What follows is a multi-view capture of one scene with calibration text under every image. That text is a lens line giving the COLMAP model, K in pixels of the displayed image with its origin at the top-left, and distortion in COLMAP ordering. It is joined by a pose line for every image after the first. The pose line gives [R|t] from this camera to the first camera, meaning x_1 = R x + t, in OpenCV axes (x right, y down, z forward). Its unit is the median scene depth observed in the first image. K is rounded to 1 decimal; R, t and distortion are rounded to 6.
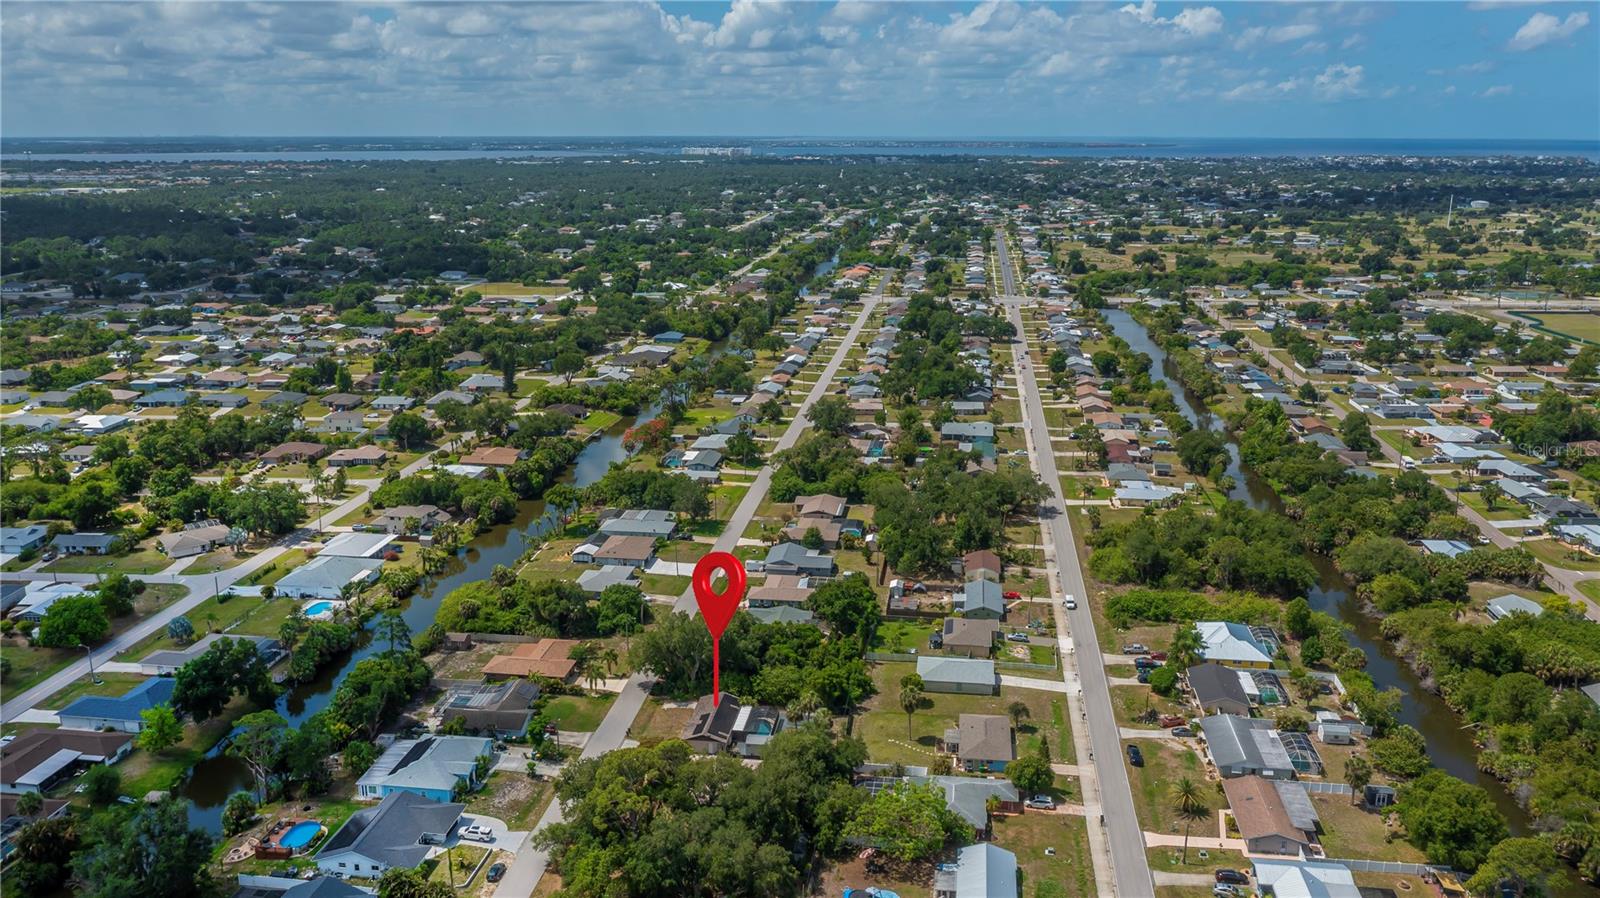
lens RADIAL K [[1267.3, 0, 797.7], [0, 1267.3, 449.9], [0, 0, 1]] dist [-0.014937, 0.012140]
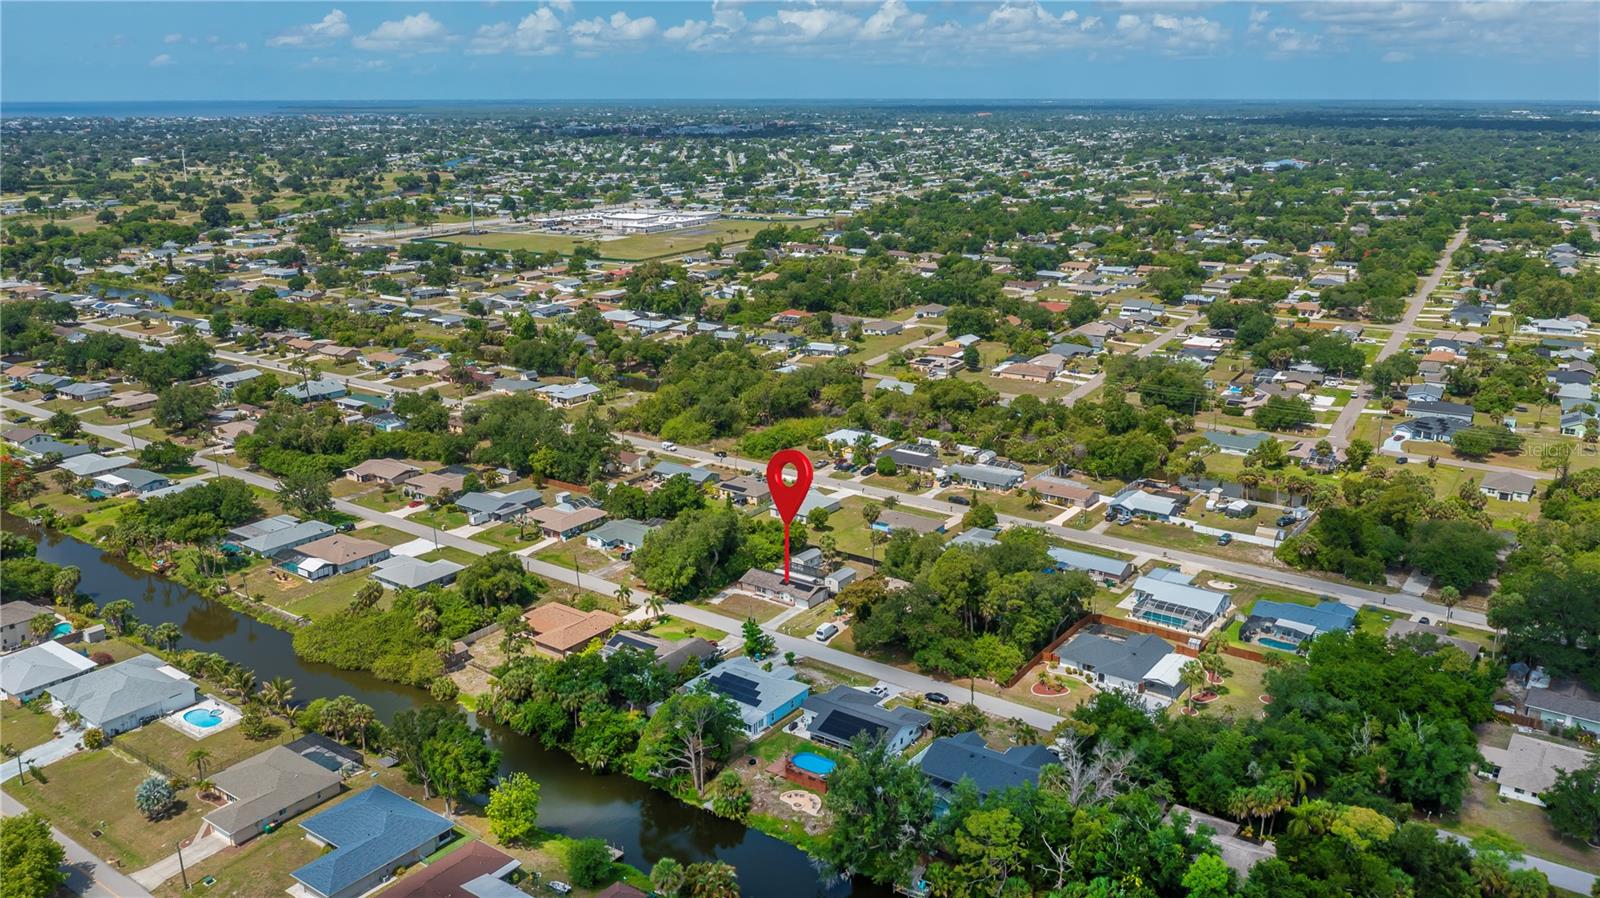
lens RADIAL K [[1267.3, 0, 792.3], [0, 1267.3, 450.3], [0, 0, 1]] dist [-0.014937, 0.012140]
pose [[0.479189, -0.244457, 0.842982, -0.917322], [0.220316, 0.963183, 0.154077, -0.071330], [-0.849611, 0.111890, 0.515405, 0.358680]]
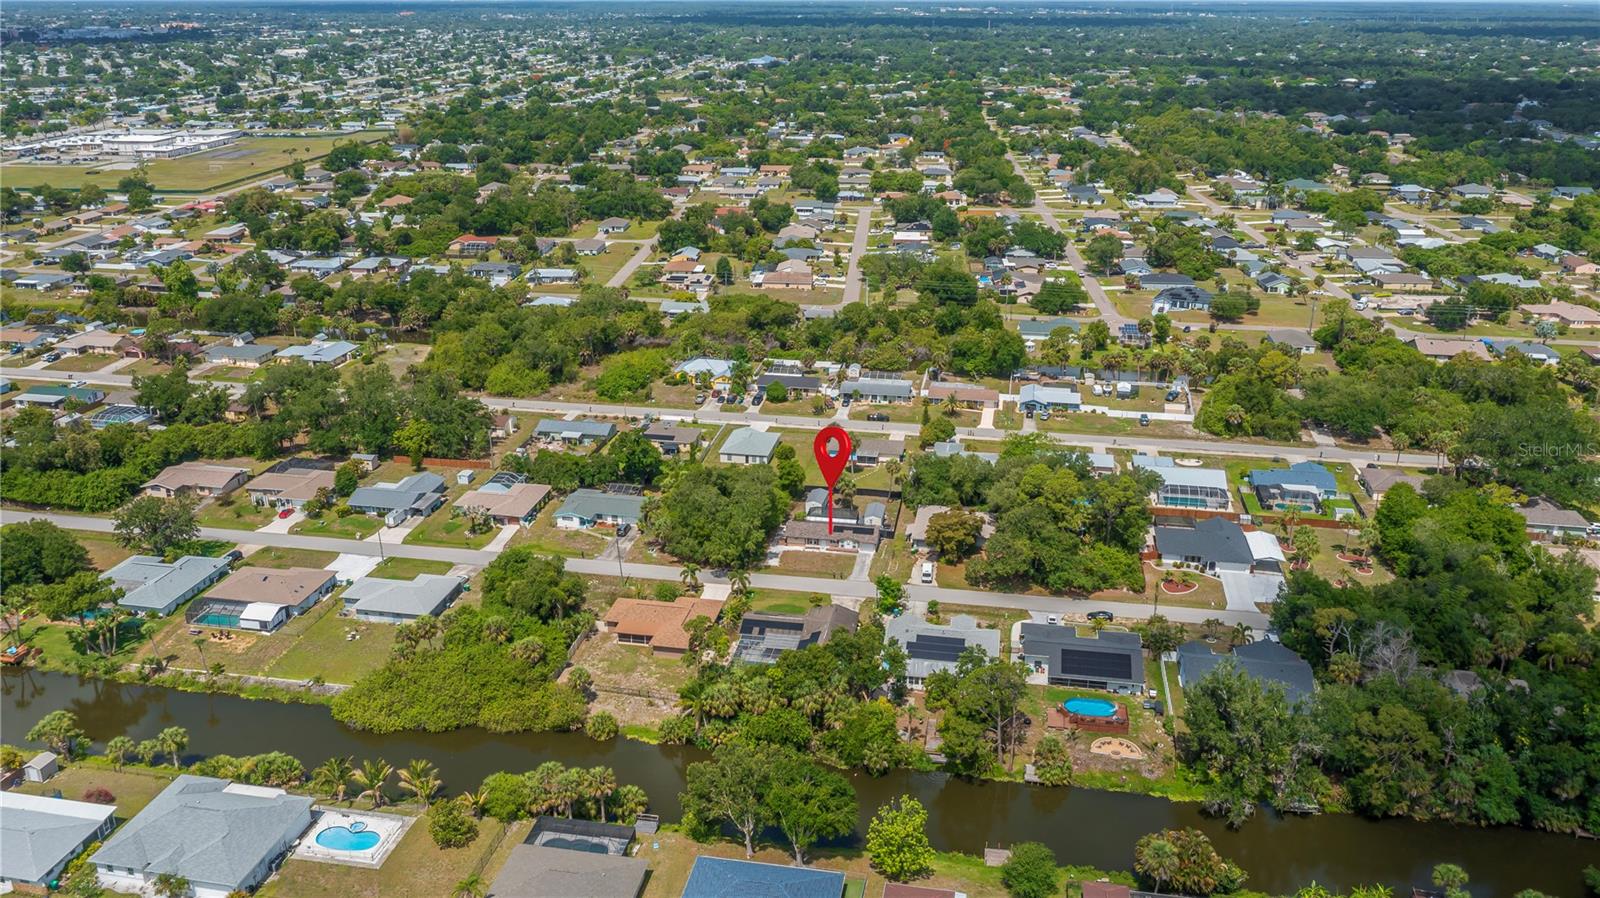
lens RADIAL K [[1267.3, 0, 798.9], [0, 1267.3, 447.8], [0, 0, 1]] dist [-0.014937, 0.012140]
pose [[0.044767, -0.343764, 0.937988, -0.953815], [0.242037, 0.914688, 0.323673, -0.184178], [-0.969234, 0.212538, 0.124151, 0.810041]]
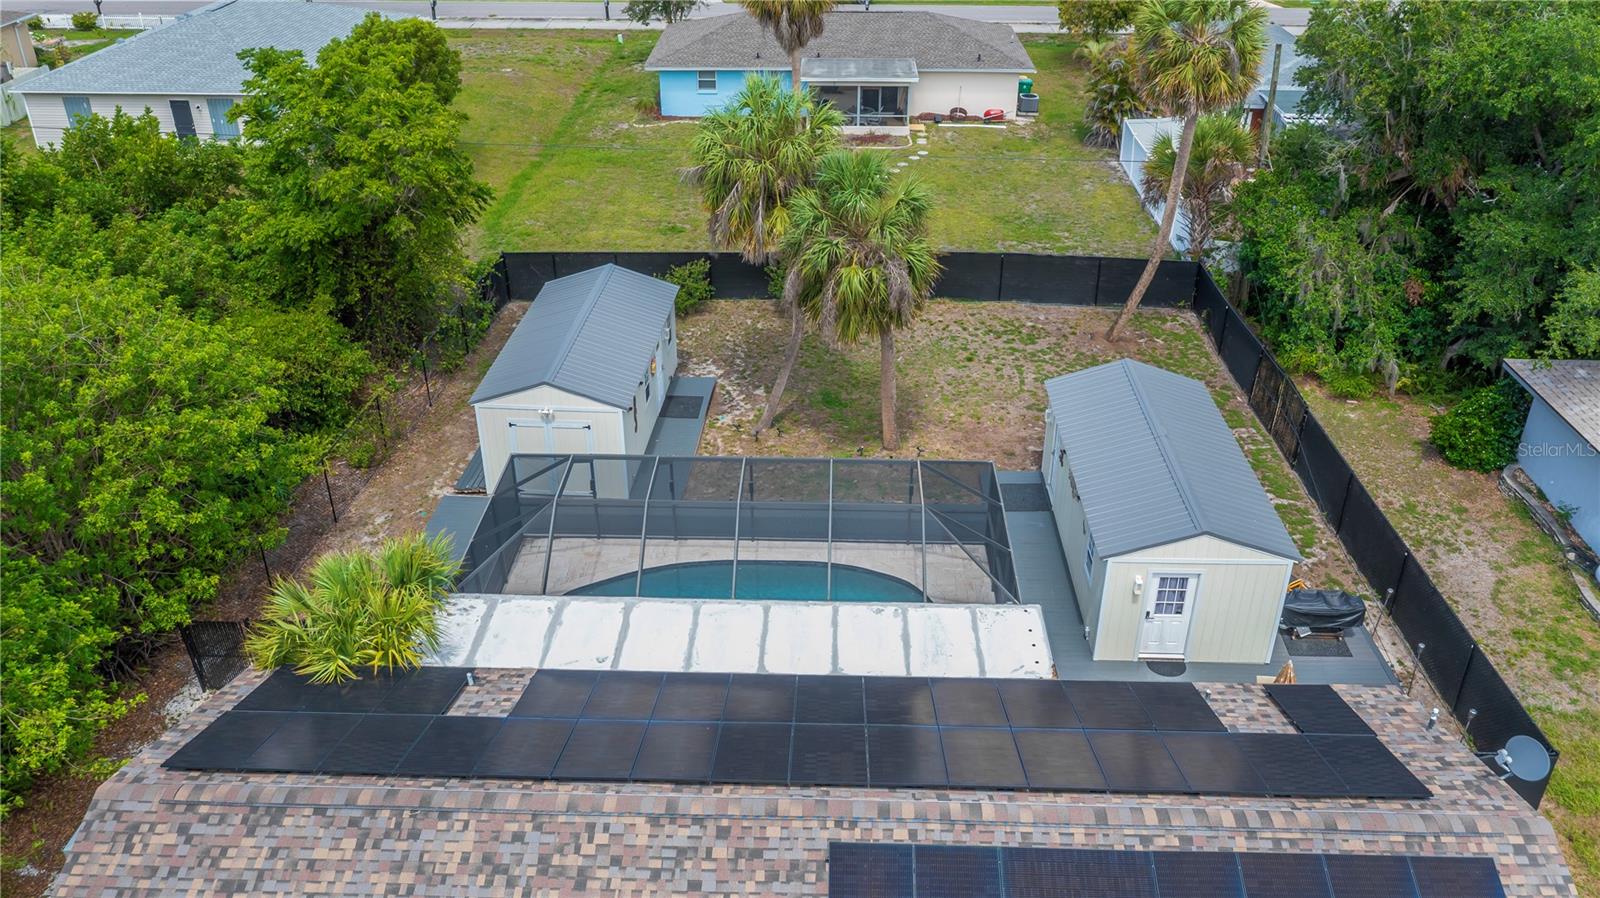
lens RADIAL K [[1267.3, 0, 806.2], [0, 1267.3, 449.7], [0, 0, 1]] dist [-0.014937, 0.012140]
pose [[-0.104590, -0.489356, 0.865789, -0.104192], [0.245673, 0.830871, 0.499298, 0.146079], [-0.963694, 0.264923, 0.033321, 0.910256]]
